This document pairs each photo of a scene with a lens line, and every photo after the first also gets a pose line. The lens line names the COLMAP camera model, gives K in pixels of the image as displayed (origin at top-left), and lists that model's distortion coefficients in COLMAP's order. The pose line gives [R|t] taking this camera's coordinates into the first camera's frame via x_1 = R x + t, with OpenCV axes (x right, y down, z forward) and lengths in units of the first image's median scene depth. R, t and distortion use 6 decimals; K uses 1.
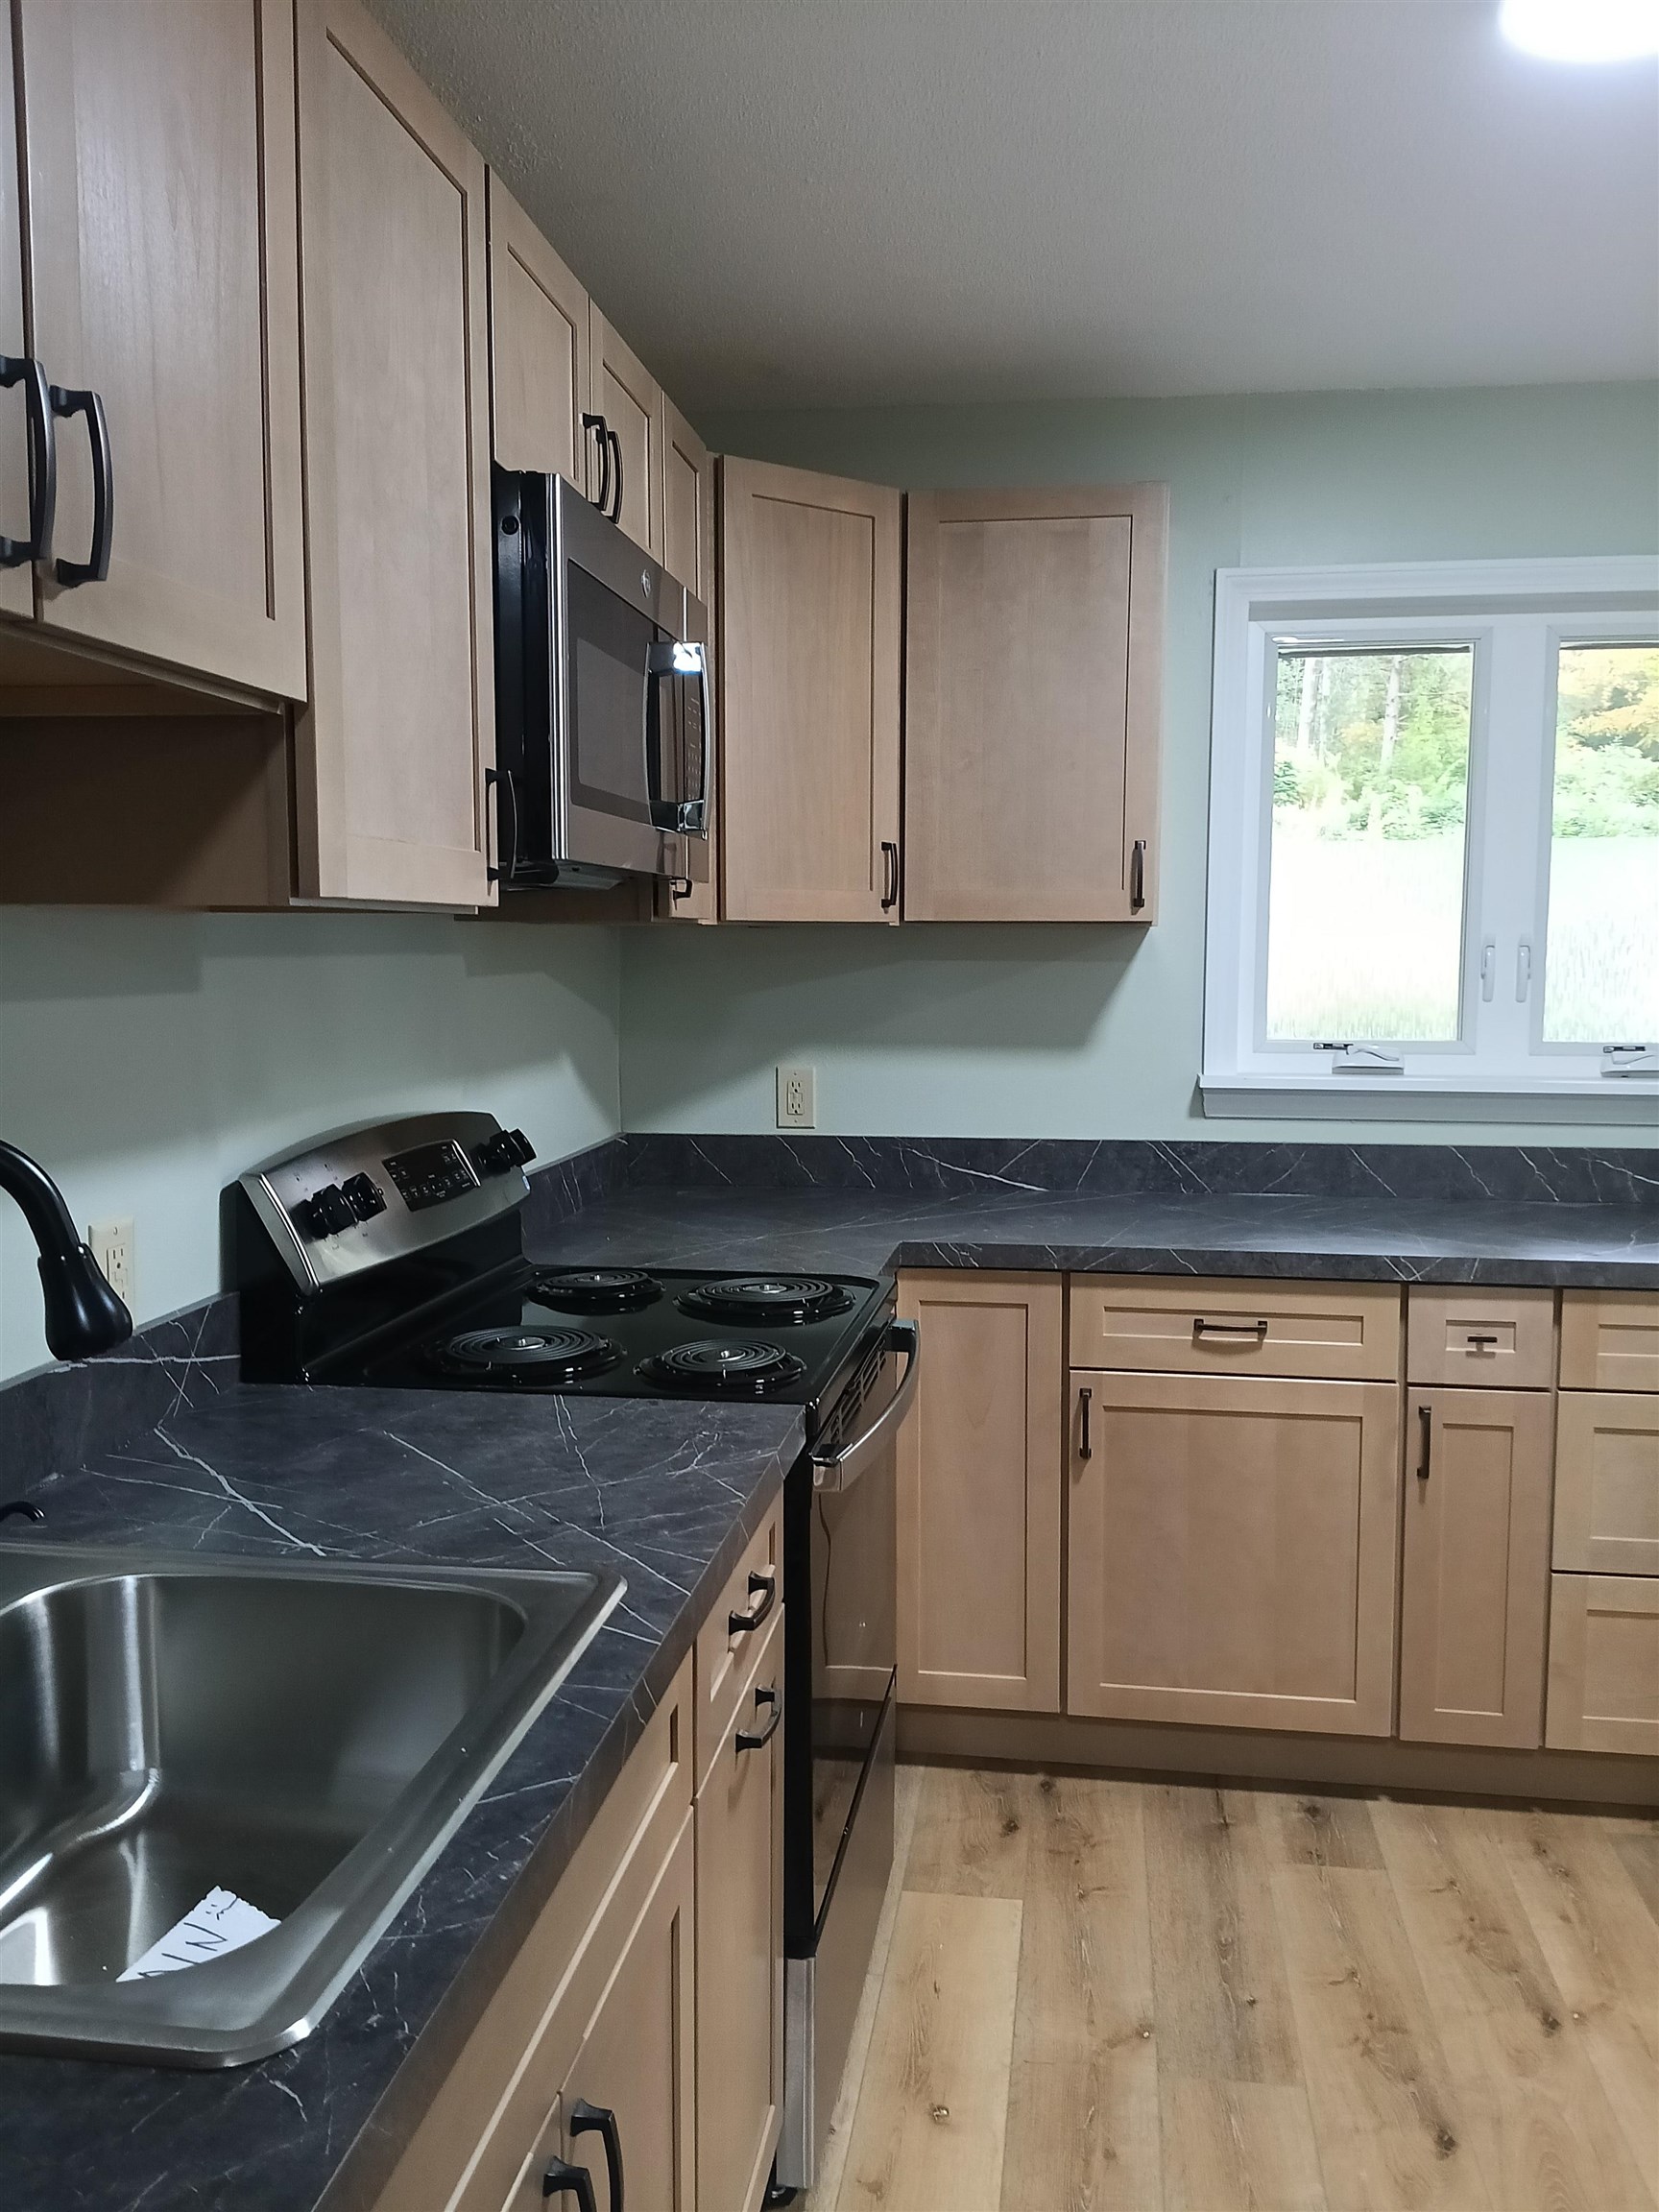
lens RADIAL K [[1810.8, 0, 829.5], [0, 1810.8, 1106.0], [0, 0, 1]] dist [0.094507, -0.152071]
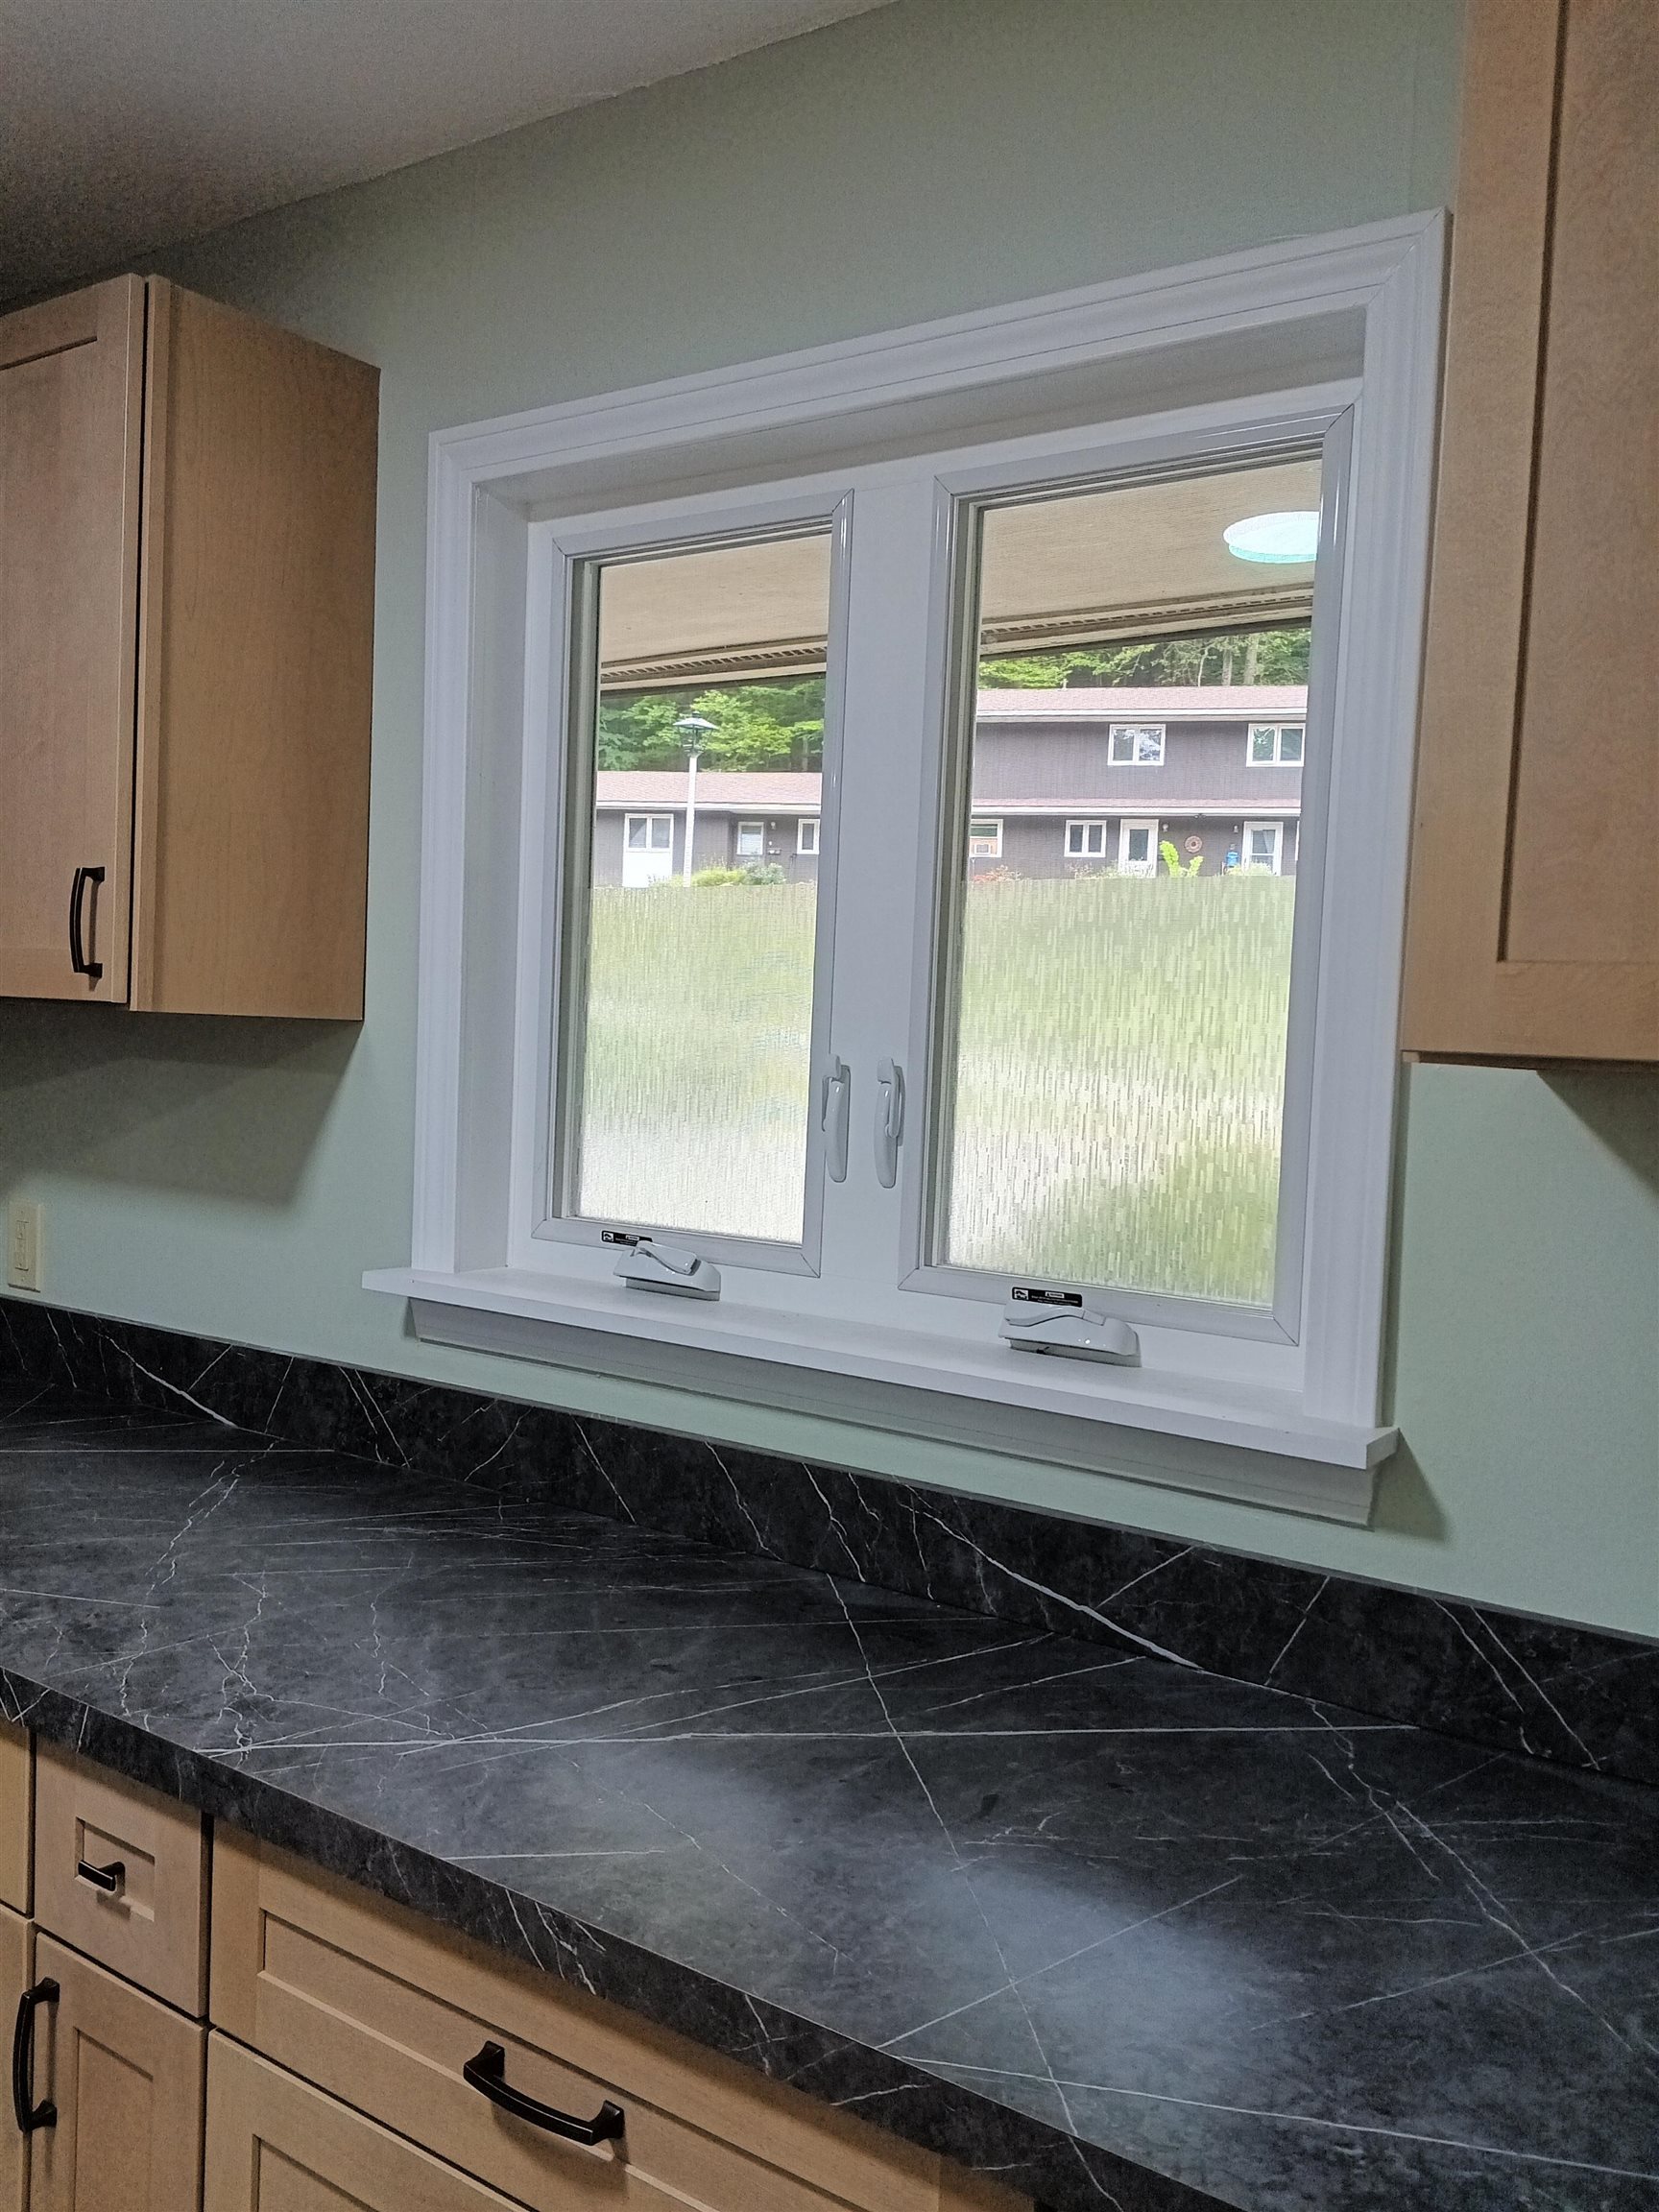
lens RADIAL K [[1796.5, 0, 861.0], [0, 1796.5, 1103.0], [0, 0, 1]] dist [0.051502, -0.072532]
pose [[0.893304, 0.056128, -0.445934, 0.714427], [-0.083757, 0.995581, -0.042473, -0.069441], [0.441579, 0.075292, 0.894057, 0.627921]]
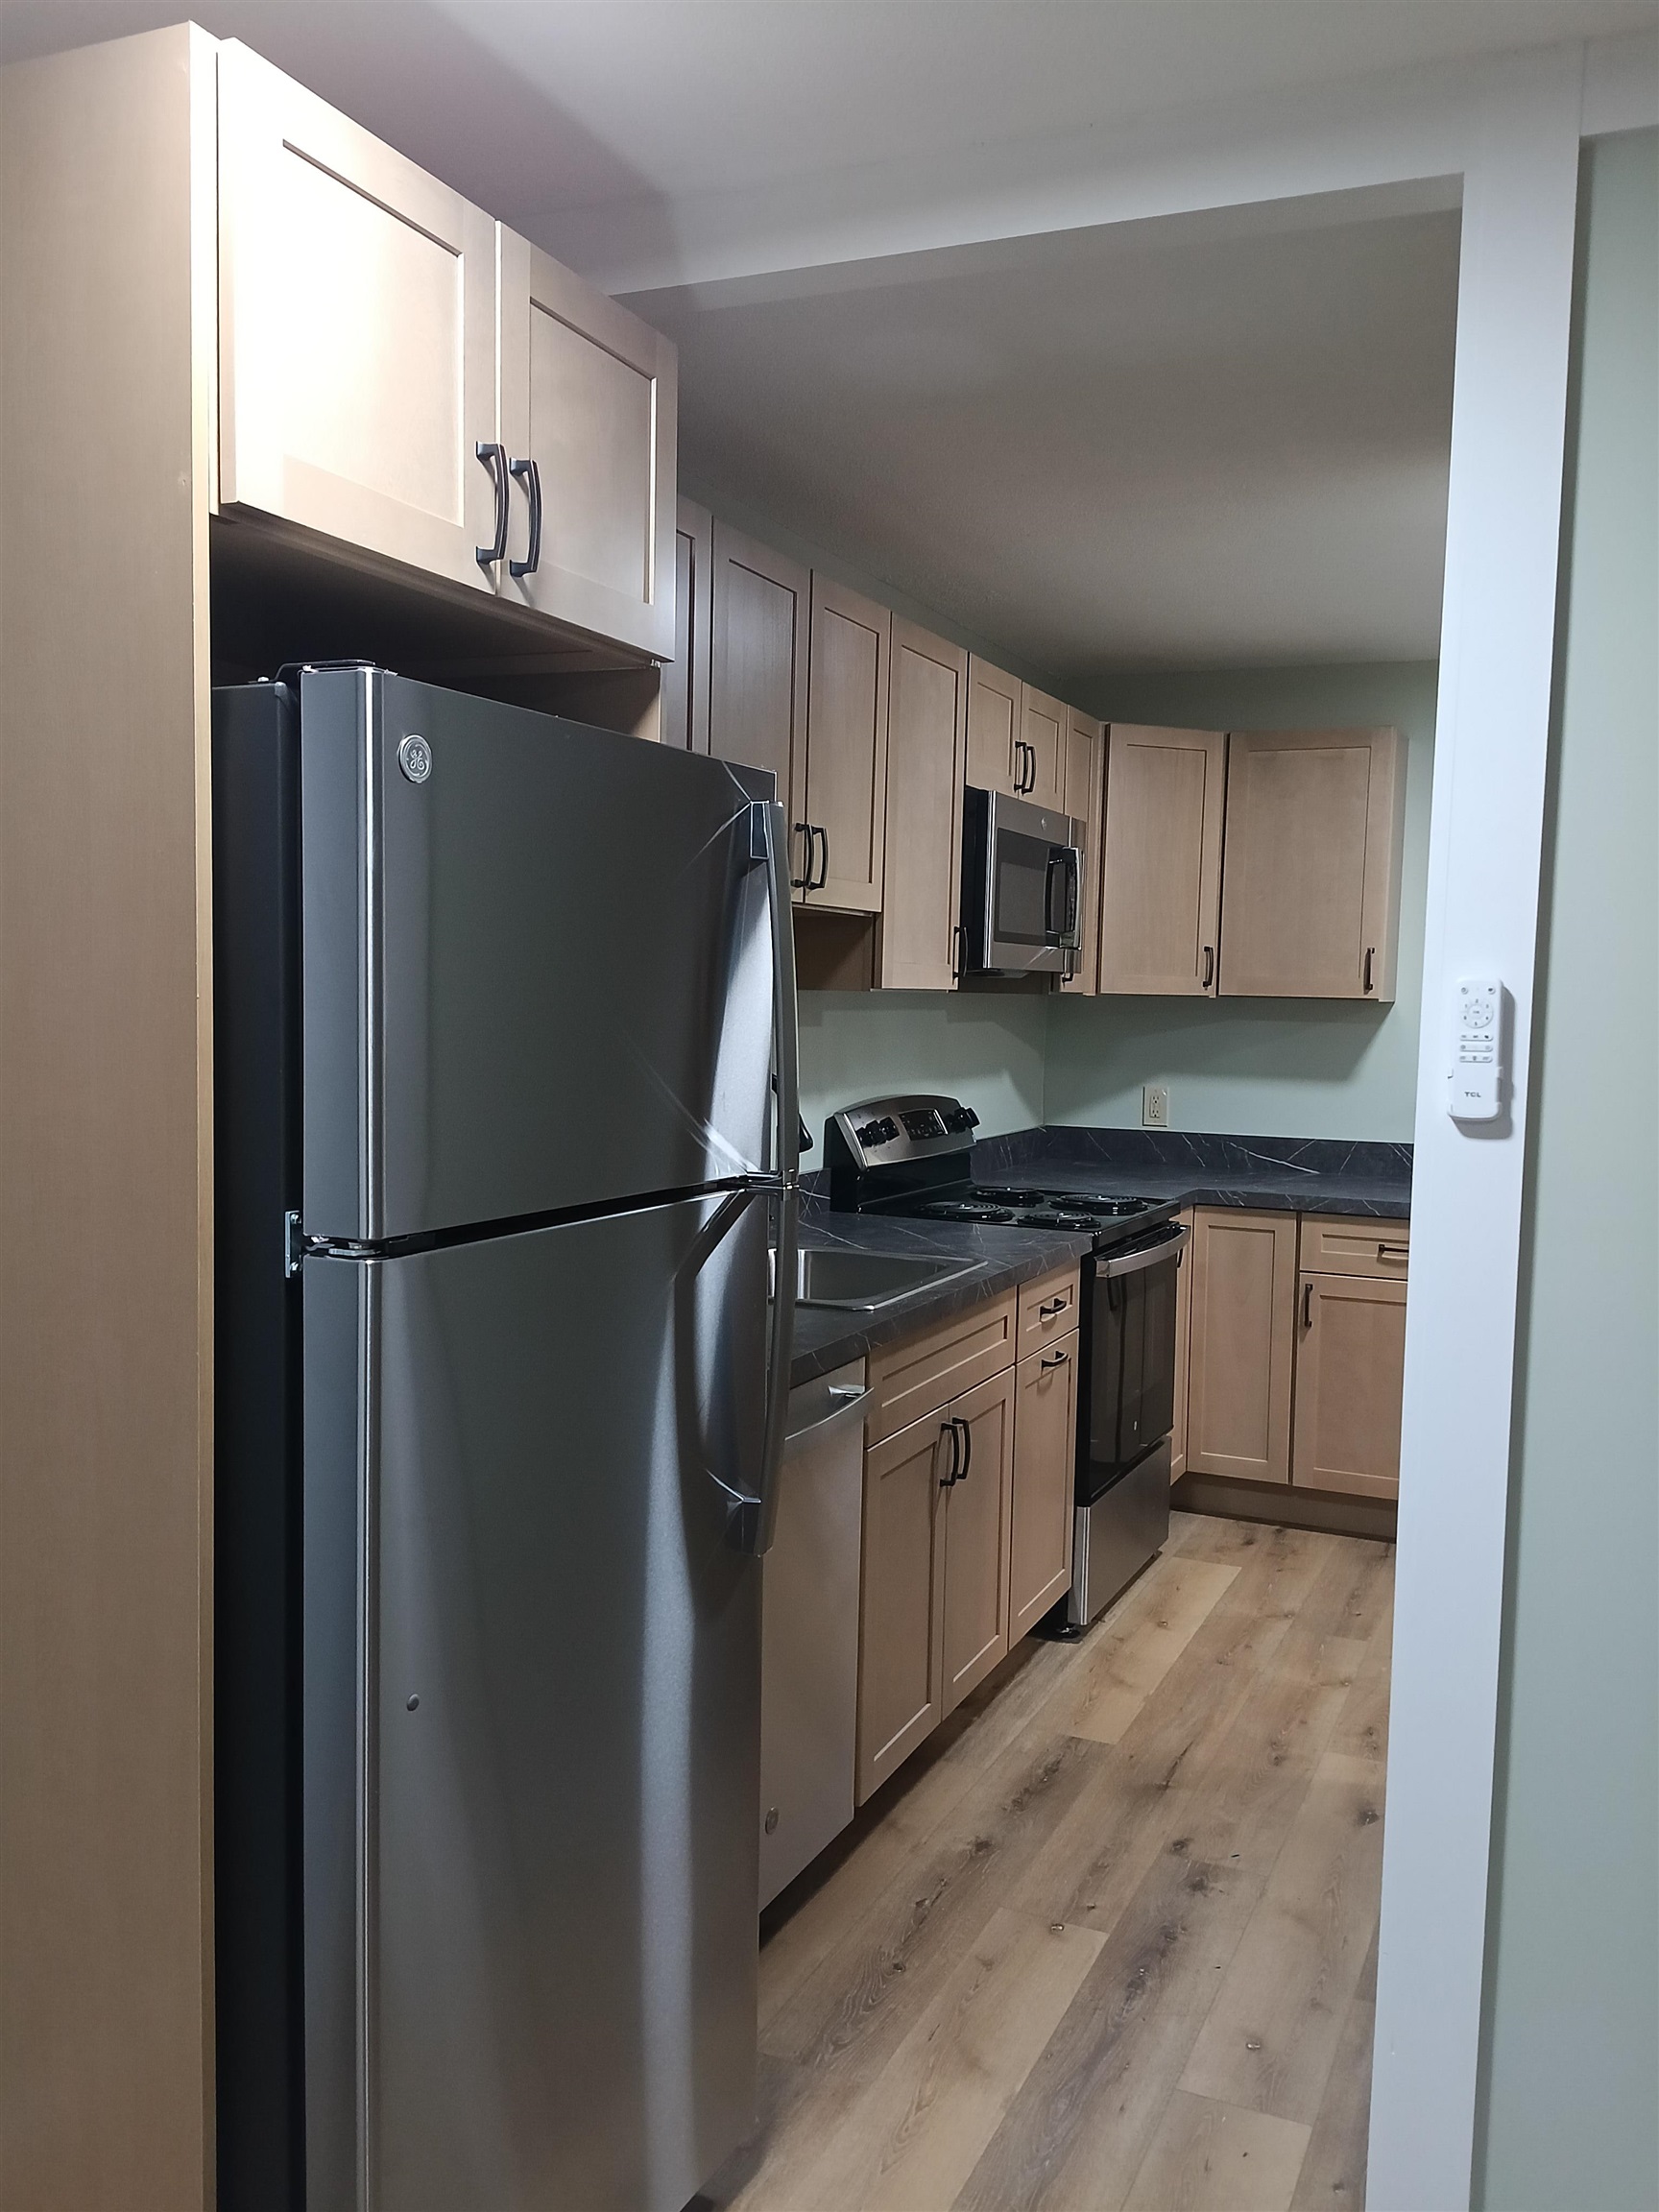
lens RADIAL K [[1795.4, 0, 834.6], [0, 1795.4, 1111.5], [0, 0, 1]] dist [0.085960, -0.142232]
pose [[0.962329, 0.039154, -0.269054, 0.161565], [-0.046002, 0.998757, -0.019192, 0.051462], [0.267968, 0.030846, 0.962934, -0.682817]]
